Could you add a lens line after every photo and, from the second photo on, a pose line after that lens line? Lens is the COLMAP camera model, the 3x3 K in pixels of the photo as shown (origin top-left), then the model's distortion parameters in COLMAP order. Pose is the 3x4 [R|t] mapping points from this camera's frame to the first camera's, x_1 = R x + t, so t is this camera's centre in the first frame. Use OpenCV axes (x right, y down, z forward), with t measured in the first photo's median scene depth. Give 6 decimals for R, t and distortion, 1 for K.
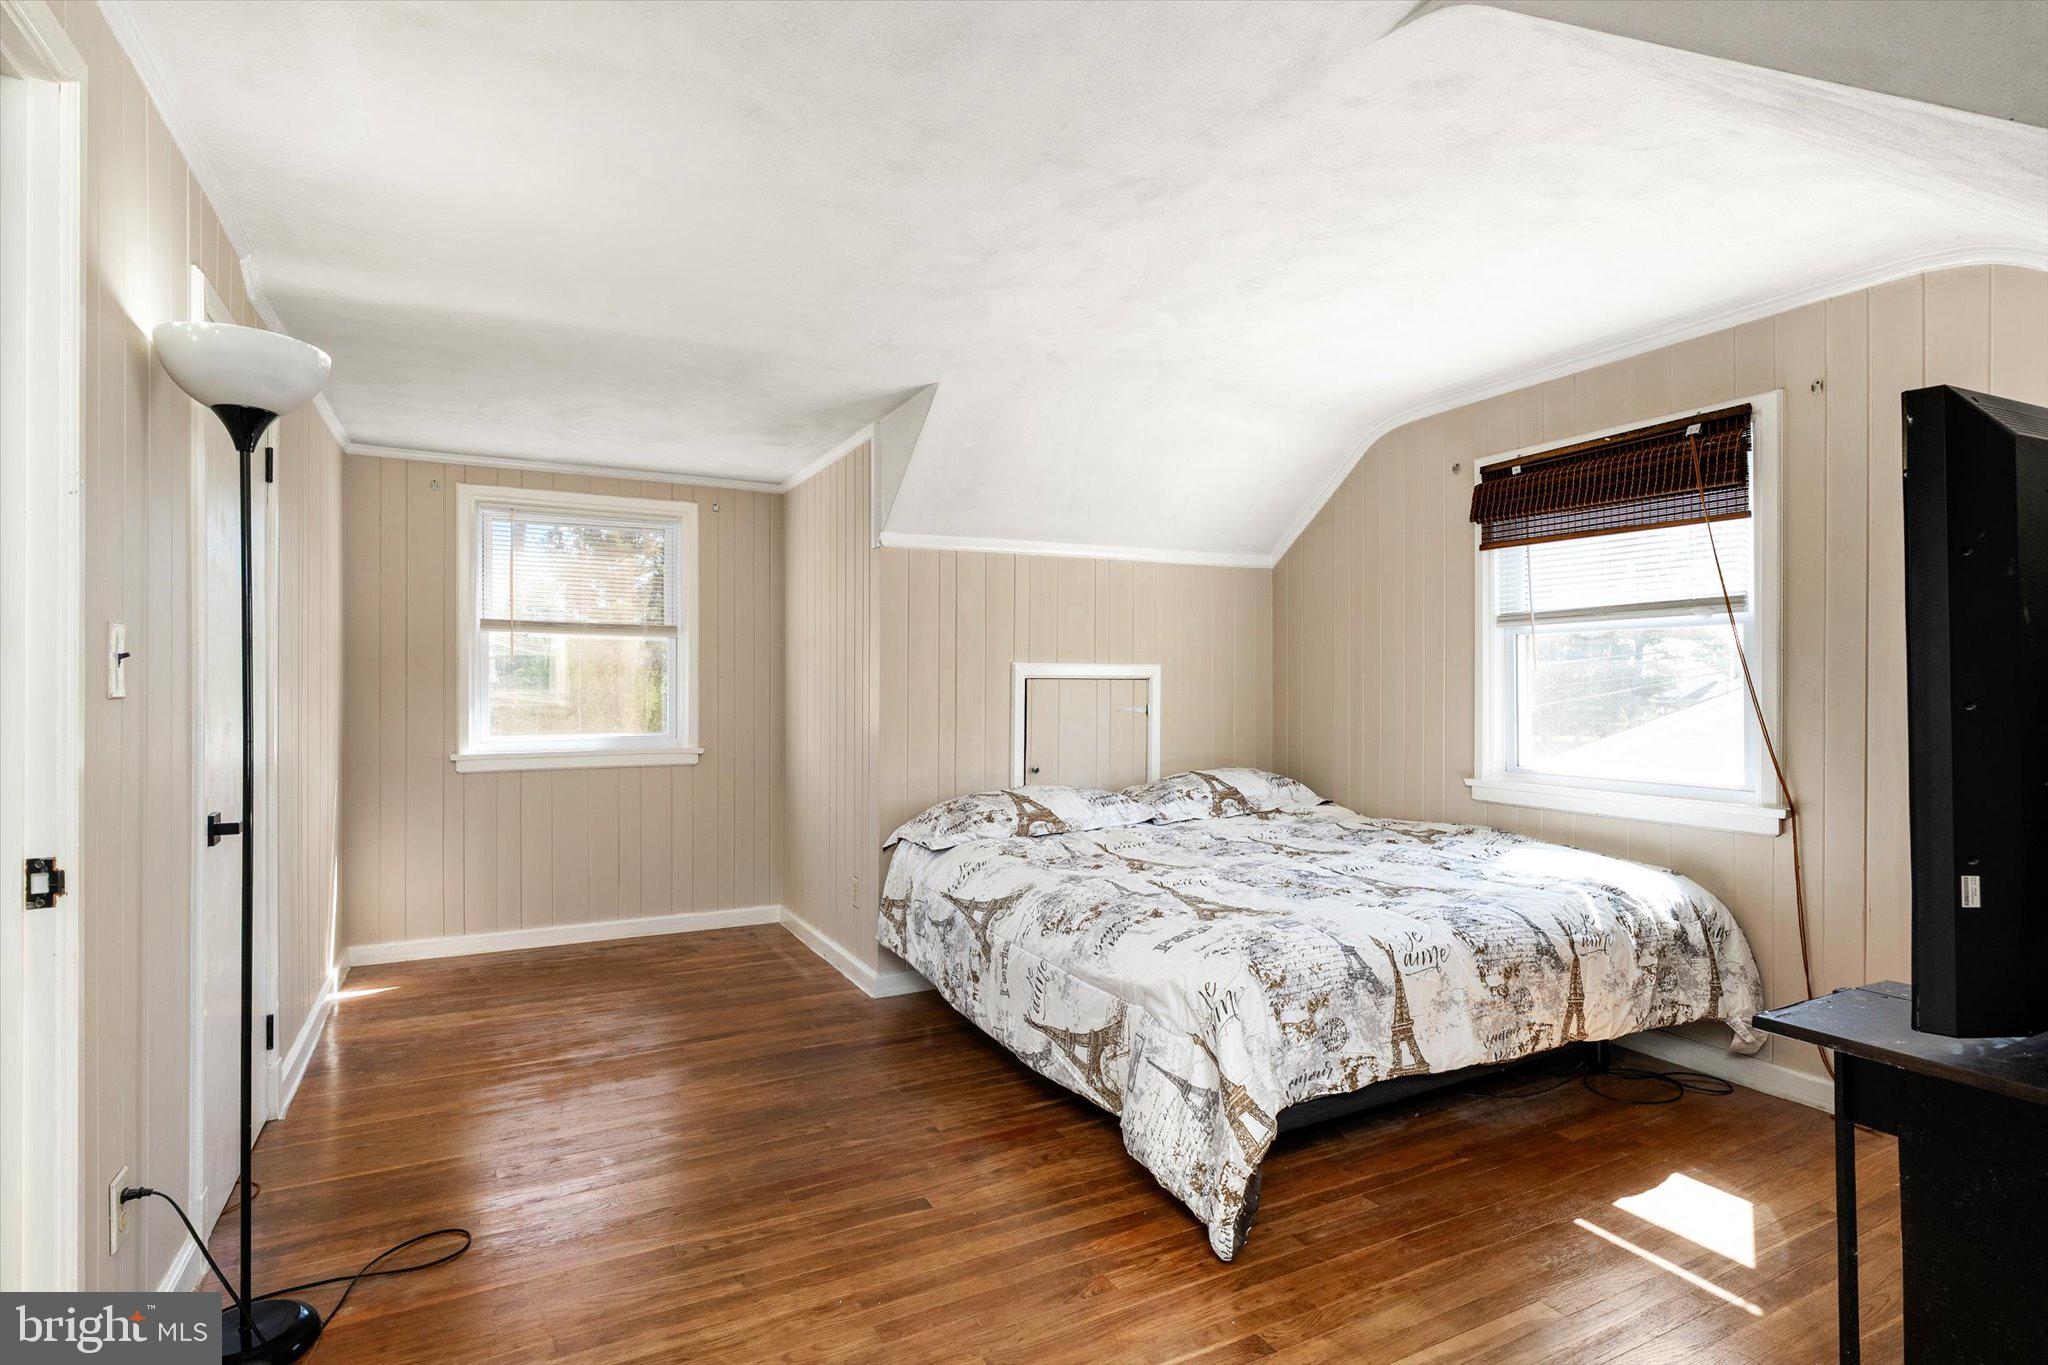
lens RADIAL K [[1024.1, 0, 1011.6], [0, 1024.1, 684.8], [0, 0, 1]] dist [0.000919, 0.000963]
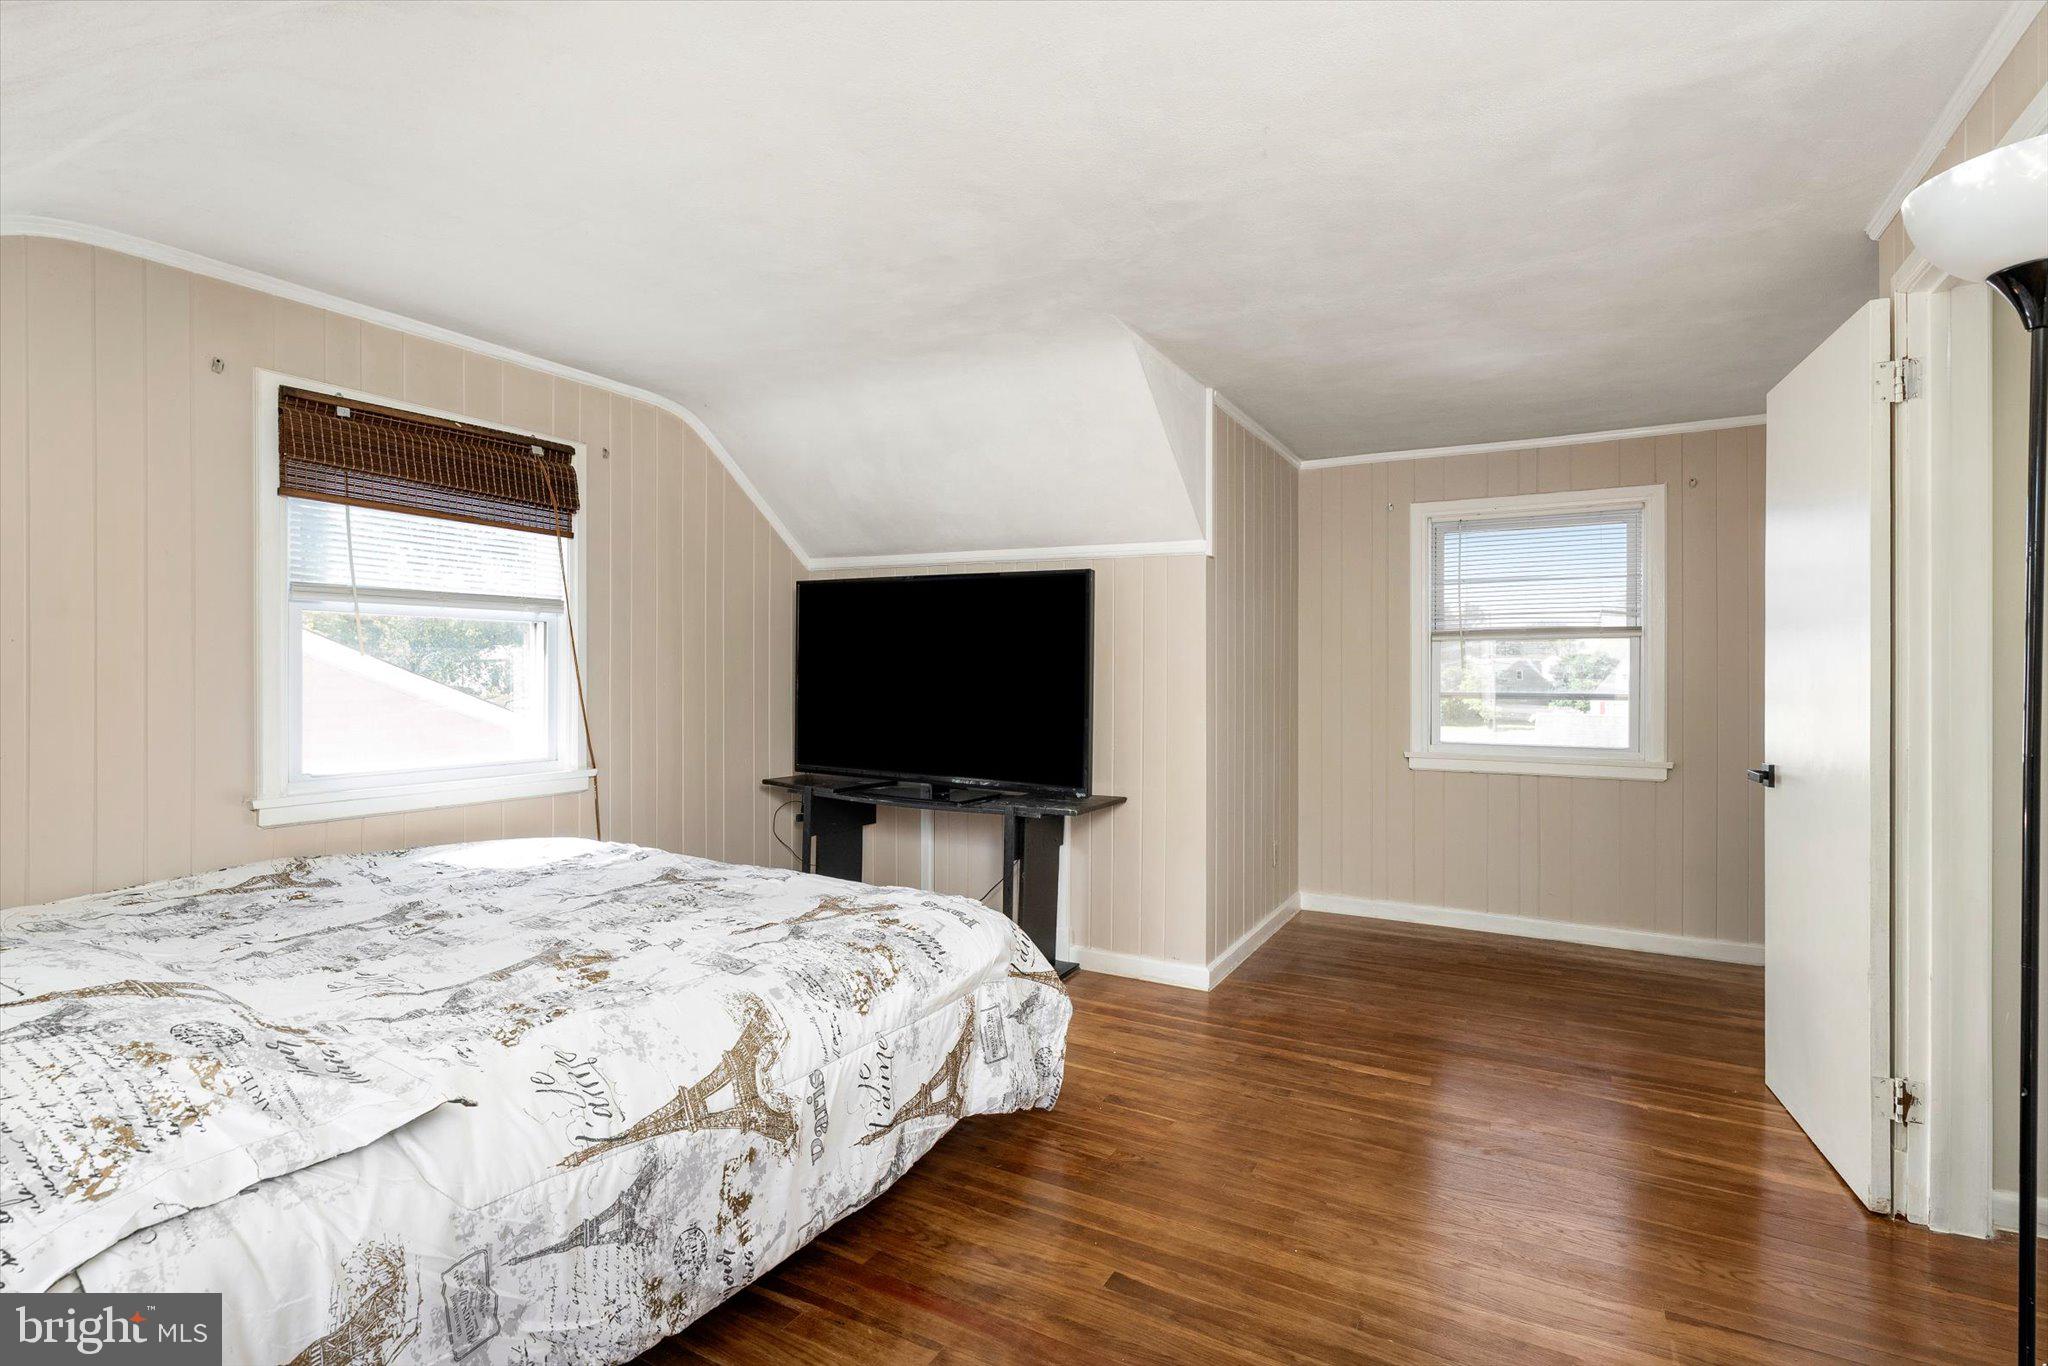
lens RADIAL K [[988.2, 0, 1019.6], [0, 988.2, 678.1], [0, 0, 1]] dist [-0.003172, 0.000995]
pose [[-0.550123, -0.003200, 0.835078, -0.574717], [-0.001561, 0.999995, 0.002804, 0.001781], [-0.835082, 0.000238, -0.550125, 1.199607]]
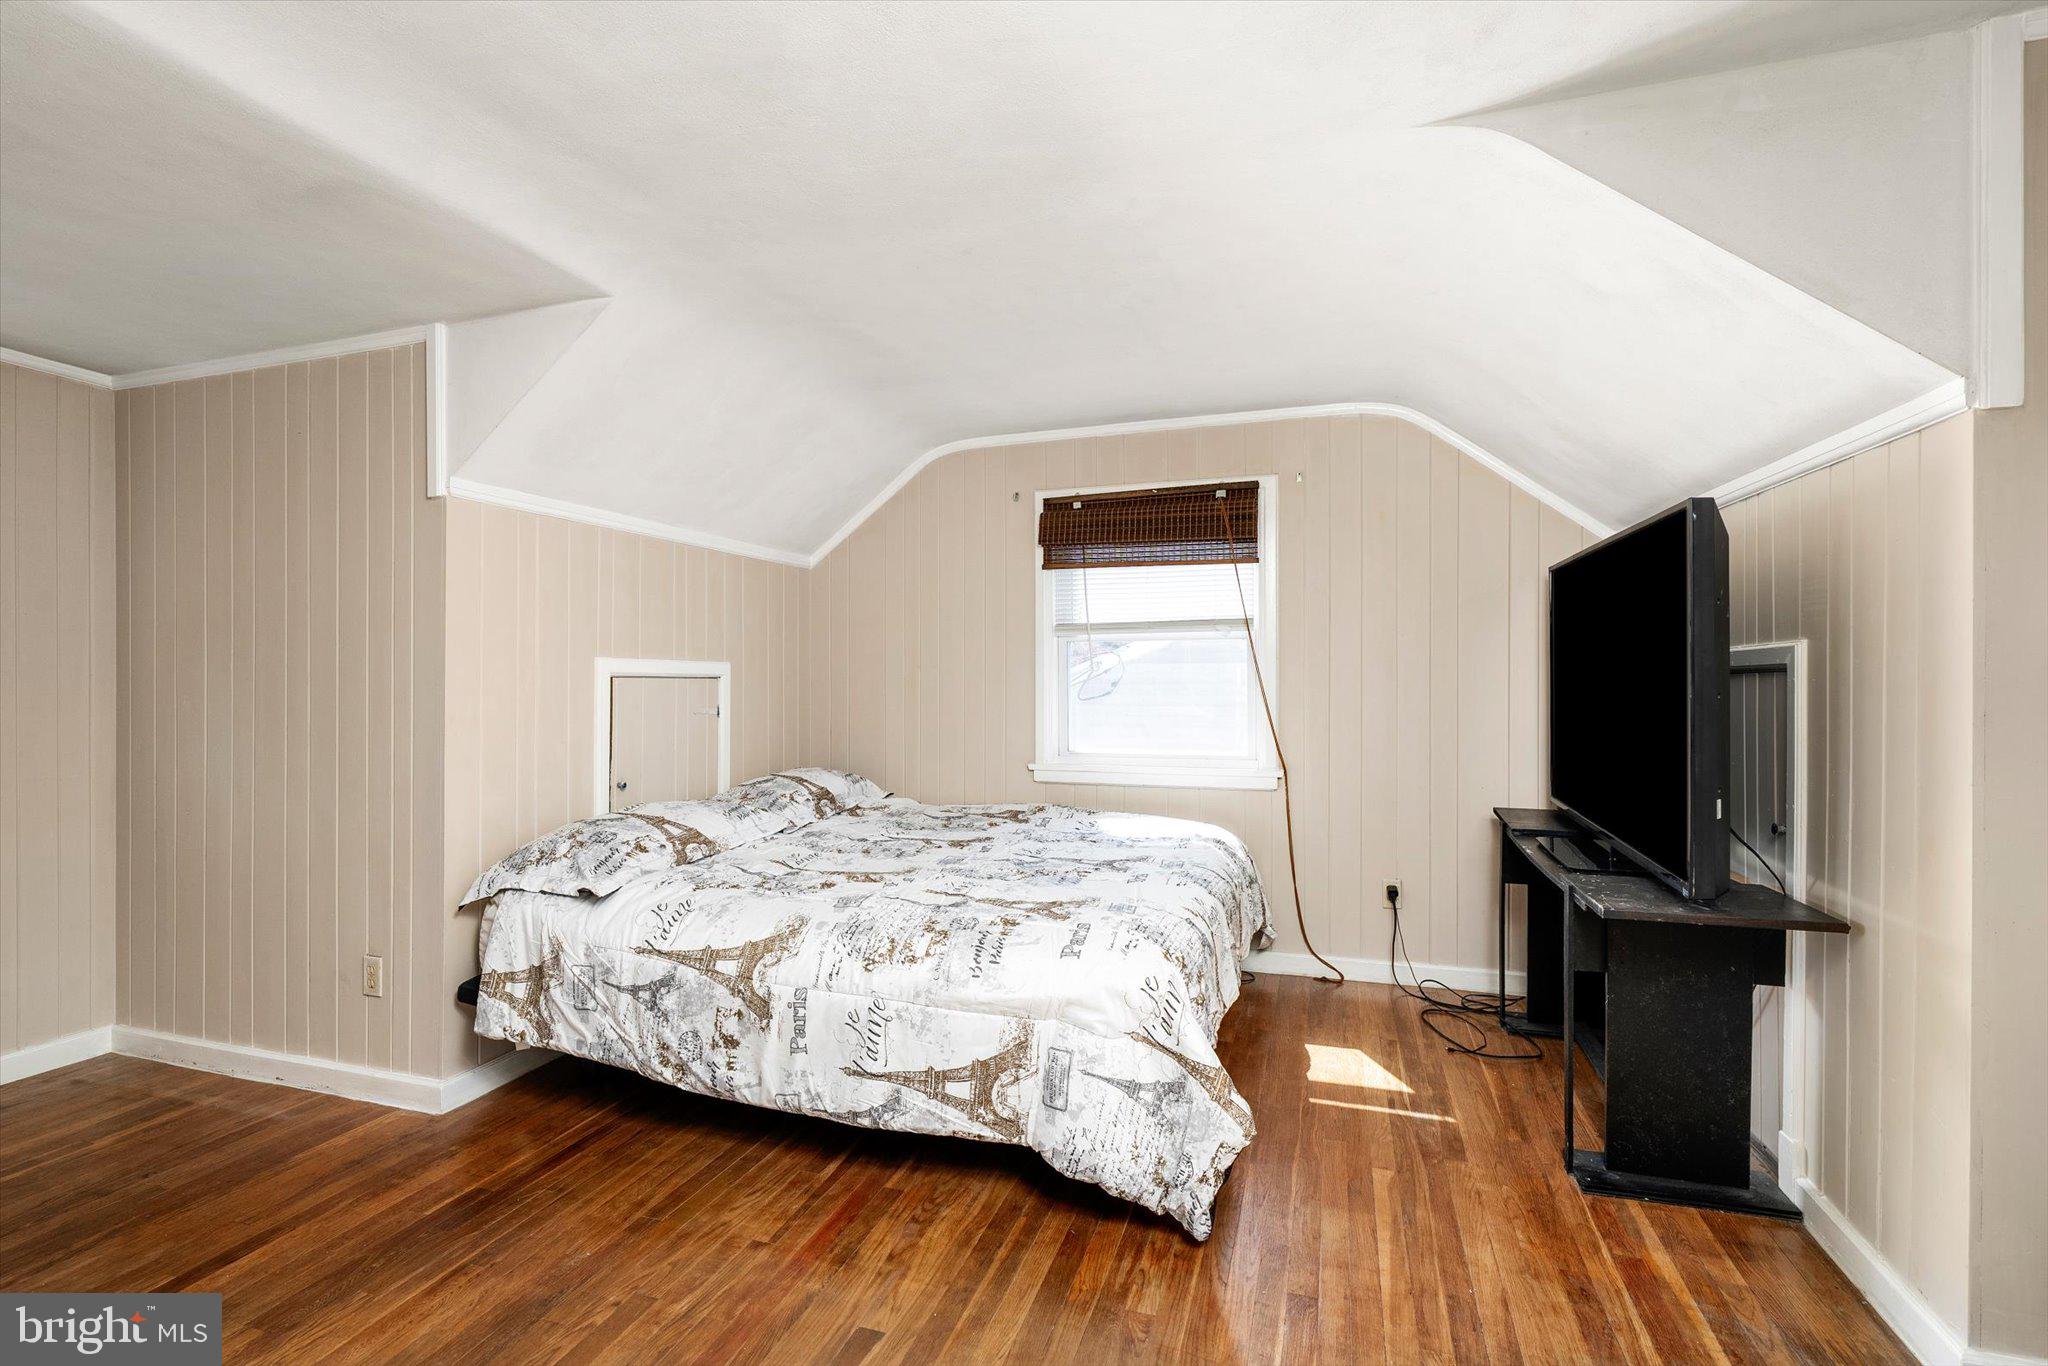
lens RADIAL K [[941.3, 0, 1014.5], [0, 941.3, 682.3], [0, 0, 1]] dist [-0.002812, 0.001147]
pose [[0.718293, -0.001159, 0.695740, -0.406086], [0.001586, 0.999999, 0.000029, -0.001471], [-0.695739, 0.001083, 0.718293, 0.310972]]
